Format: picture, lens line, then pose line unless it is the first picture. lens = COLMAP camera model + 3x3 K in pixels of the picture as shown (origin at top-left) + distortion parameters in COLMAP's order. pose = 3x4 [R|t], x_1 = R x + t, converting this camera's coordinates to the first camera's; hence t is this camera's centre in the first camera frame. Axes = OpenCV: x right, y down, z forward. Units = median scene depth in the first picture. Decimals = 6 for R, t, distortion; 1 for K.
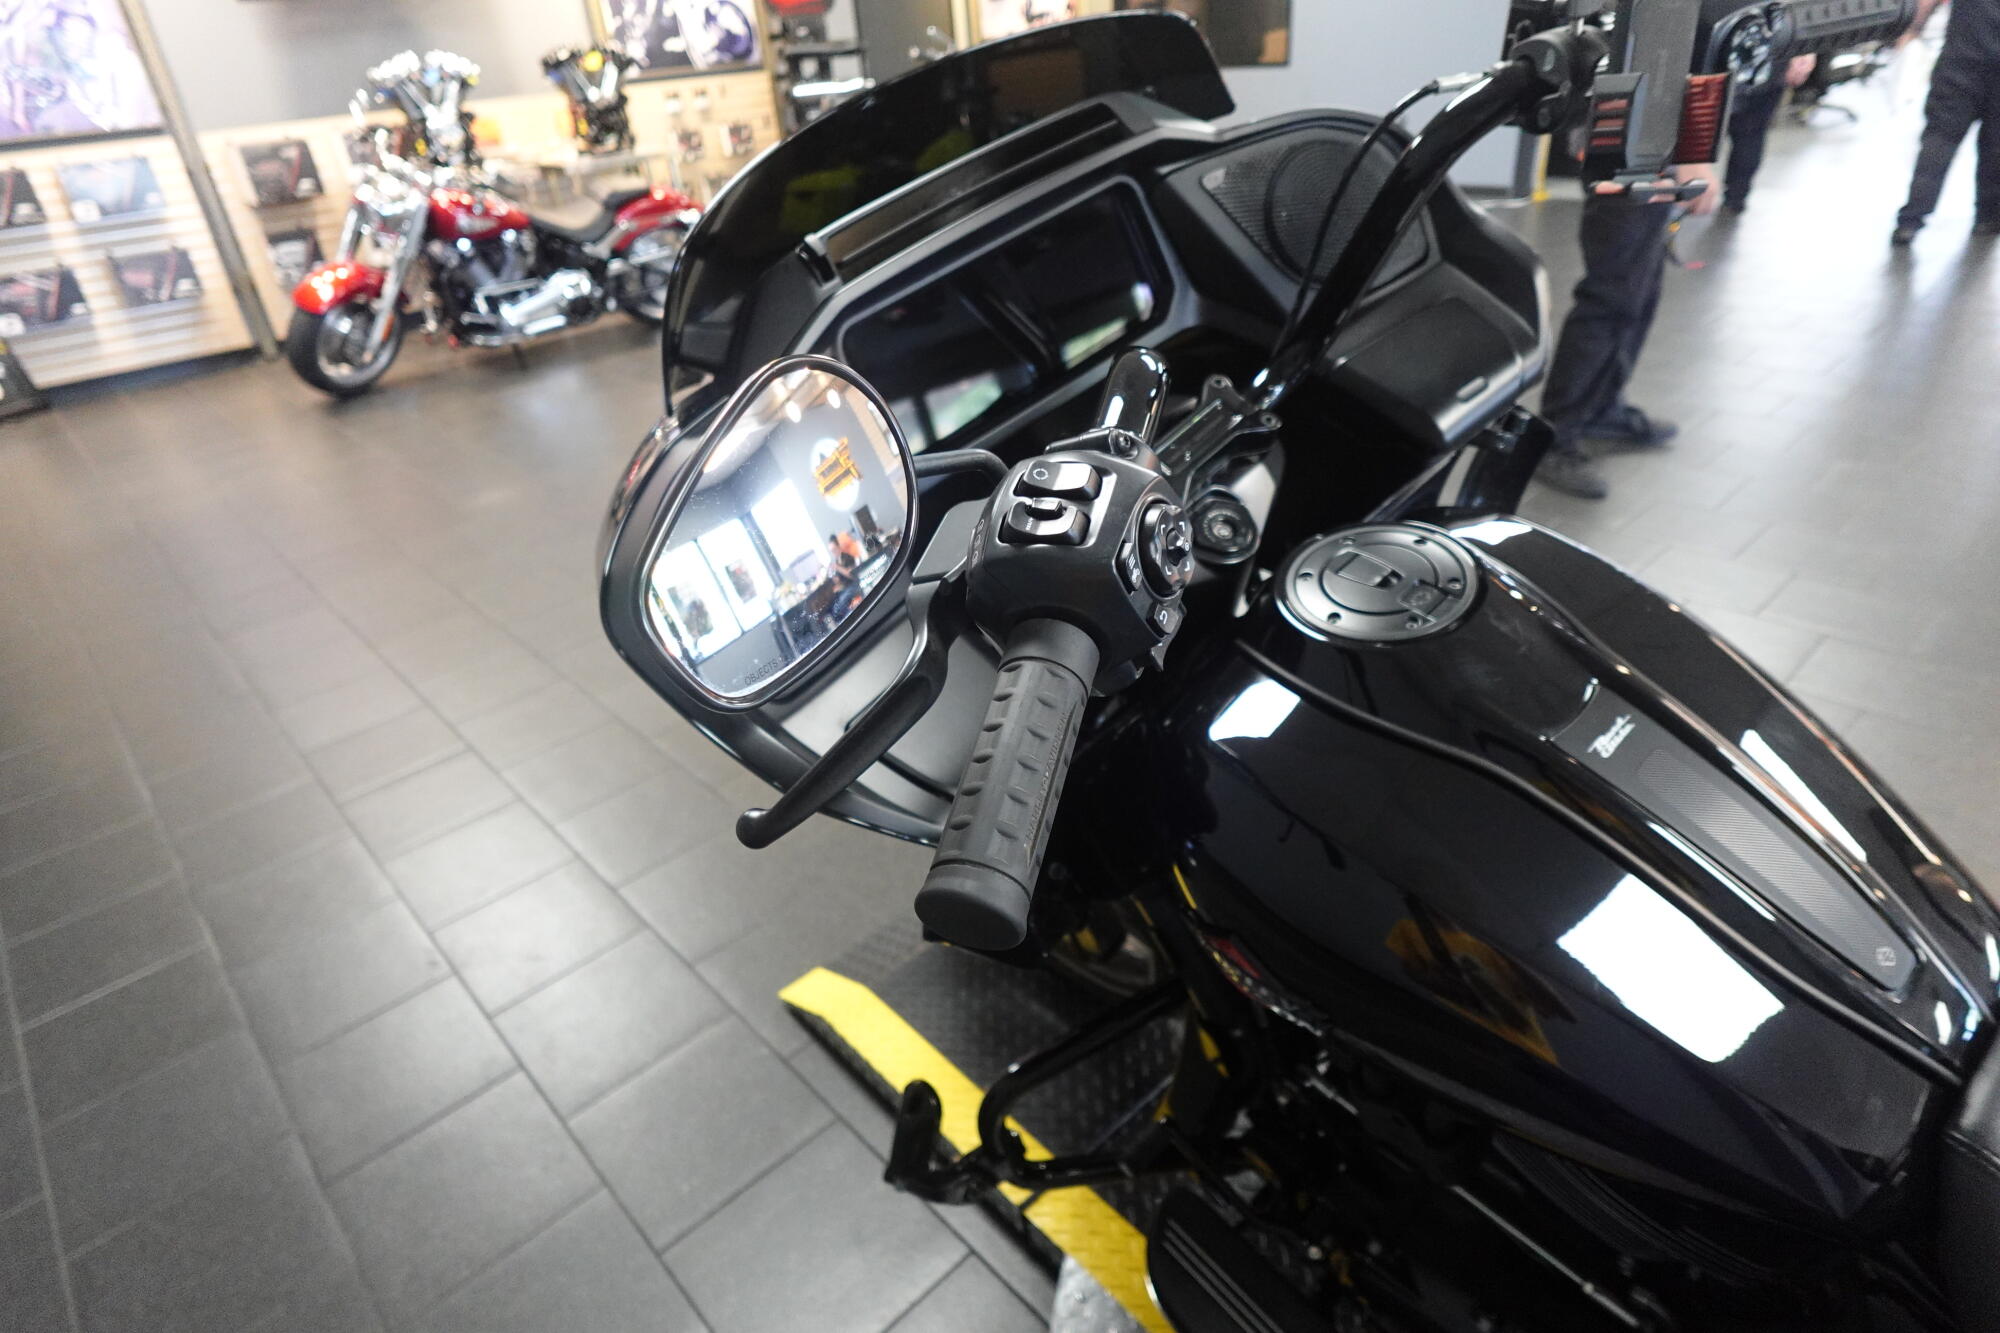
lens RADIAL K [[1128.5, 0, 1000.0], [0, 1128.5, 666.5], [0, 0, 1]] dist [0.003001, -0.001018]
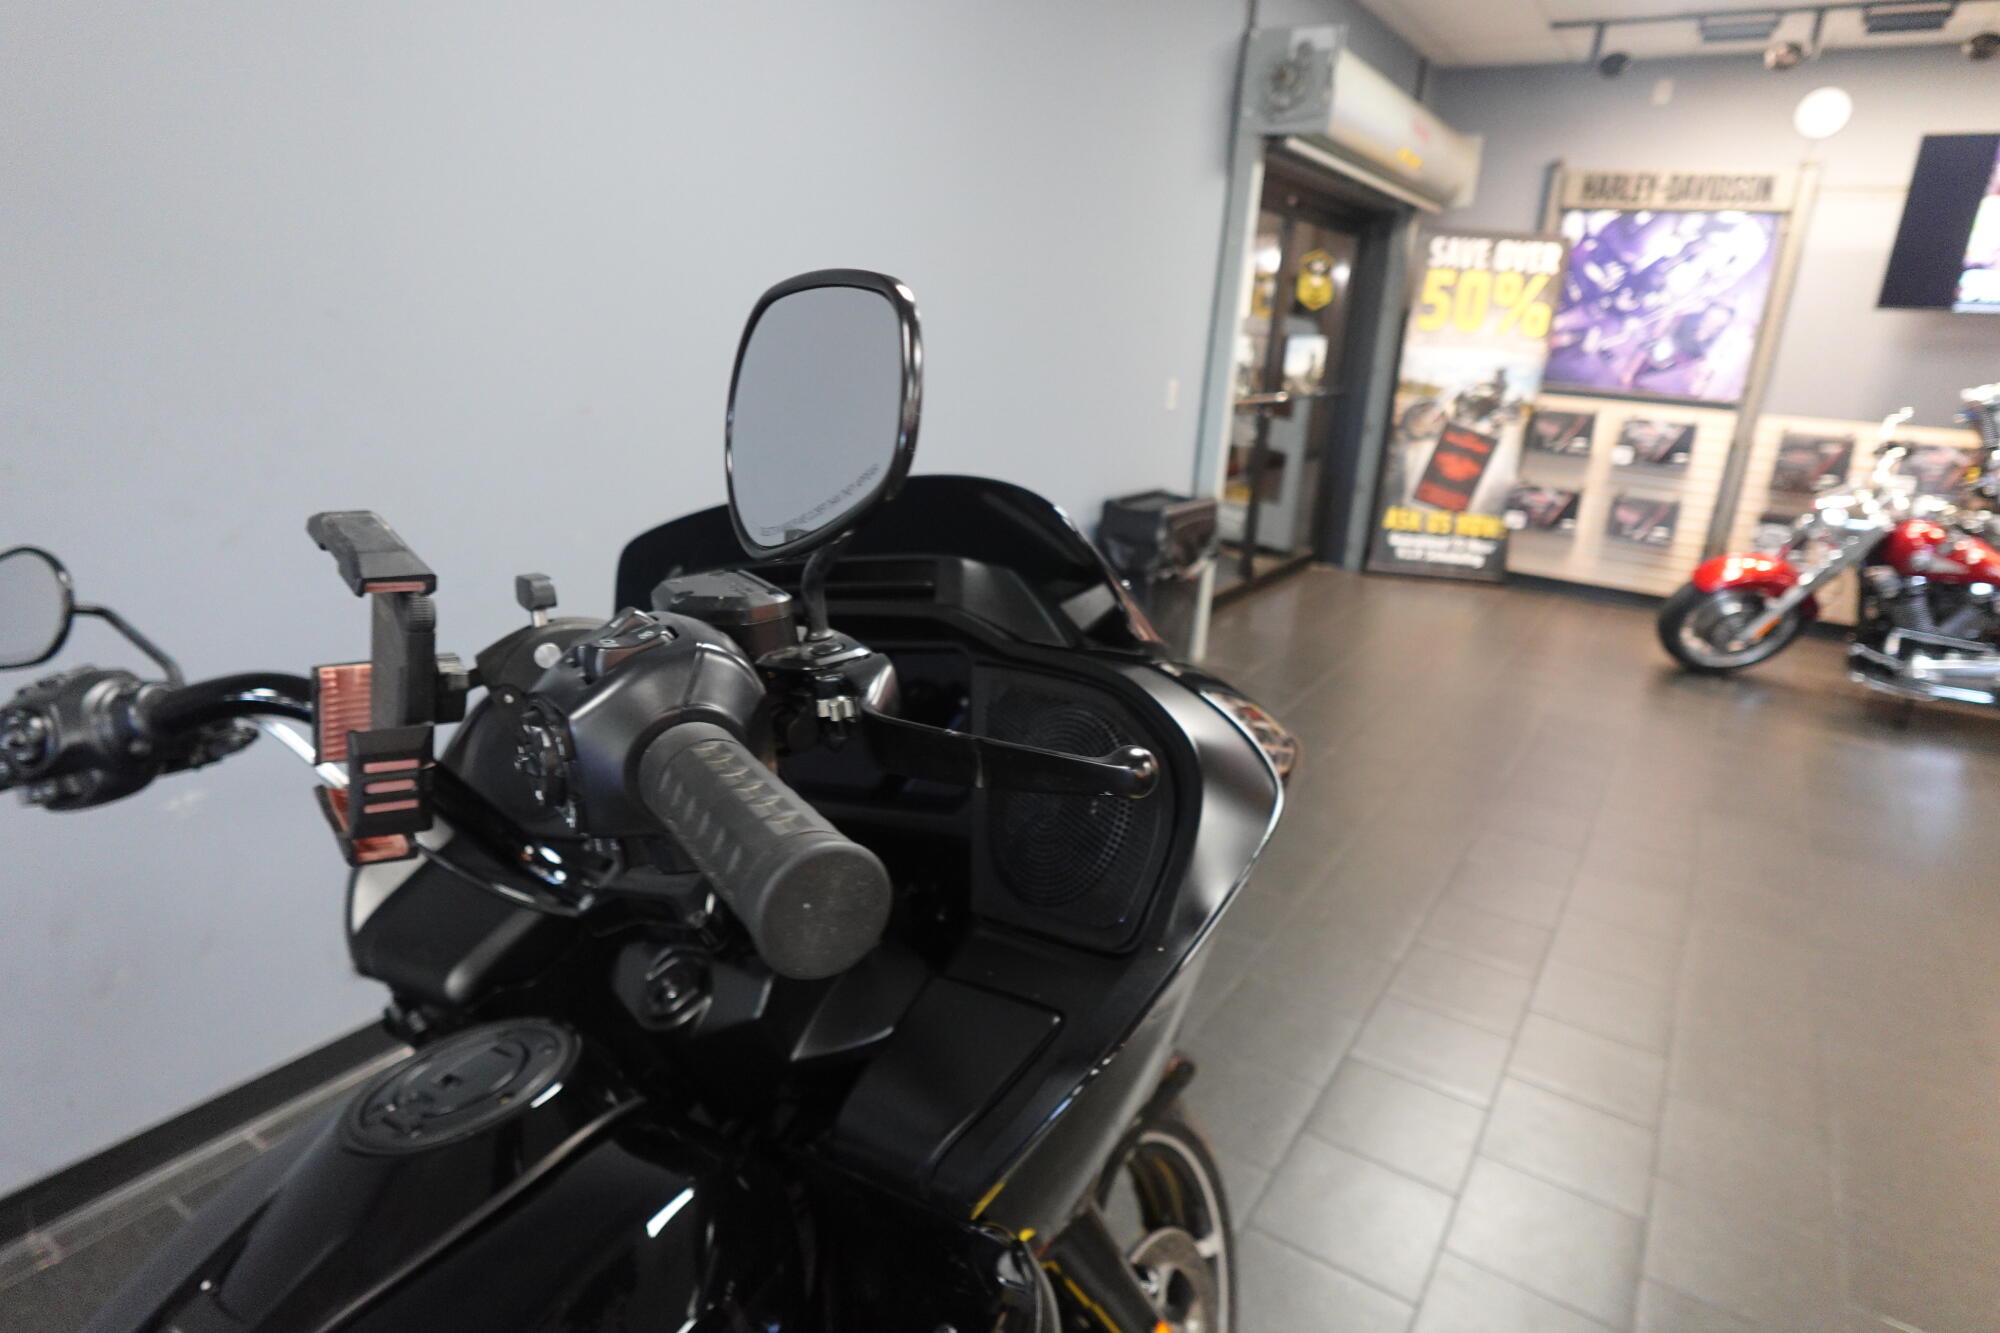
lens RADIAL K [[1128.5, 0, 1000.0], [0, 1128.5, 666.5], [0, 0, 1]] dist [0.003001, -0.001018]
pose [[0.266187, 0.379764, -0.885959, 0.127059], [-0.553189, 0.812880, 0.182232, -0.084690], [0.789383, 0.441595, 0.426459, 0.099711]]
